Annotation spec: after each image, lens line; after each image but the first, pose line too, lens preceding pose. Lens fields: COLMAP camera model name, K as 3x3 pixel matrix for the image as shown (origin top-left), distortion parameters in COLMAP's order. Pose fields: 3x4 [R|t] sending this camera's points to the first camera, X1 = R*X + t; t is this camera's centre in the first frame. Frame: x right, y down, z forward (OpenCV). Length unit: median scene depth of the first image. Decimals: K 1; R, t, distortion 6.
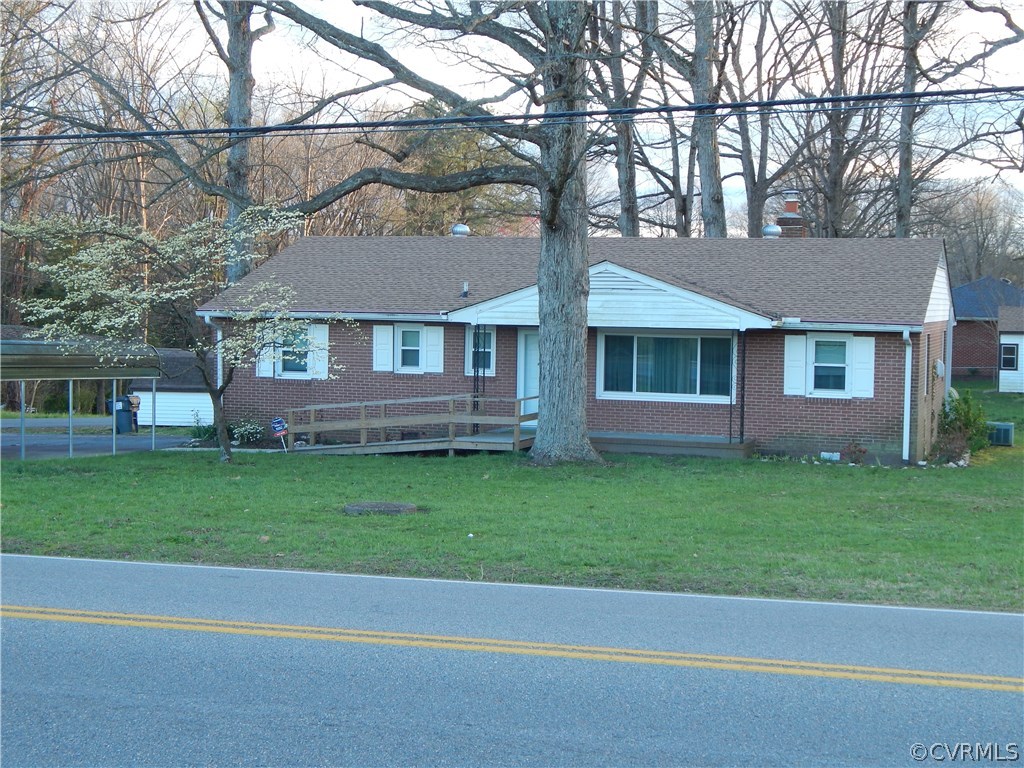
lens RADIAL K [[1646.5, 0, 516.9], [0, 1646.5, 377.2], [0, 0, 1]] dist [-0.008077, 0.000000]
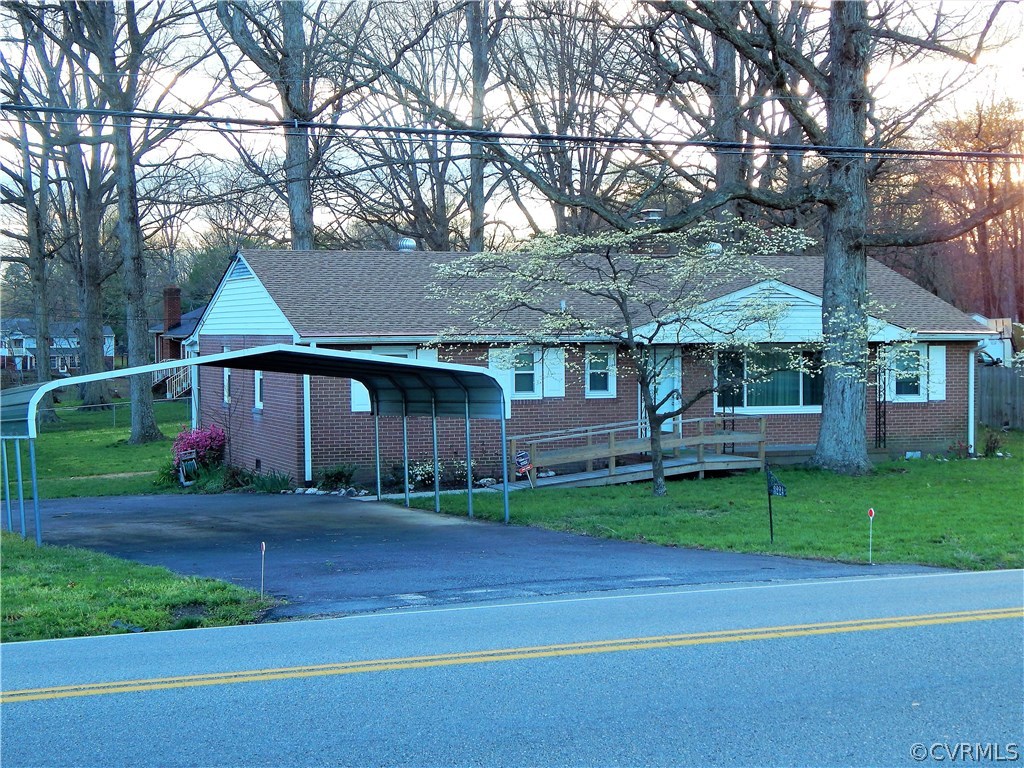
lens RADIAL K [[1838.7, 0, 514.7], [0, 1838.7, 385.1], [0, 0, 1]] dist [0.004537, 0.000000]
pose [[0.772692, -0.039693, 0.633539, -1.087678], [0.045611, 0.998935, 0.006957, -0.026657], [-0.633140, 0.023521, 0.773680, 0.300372]]
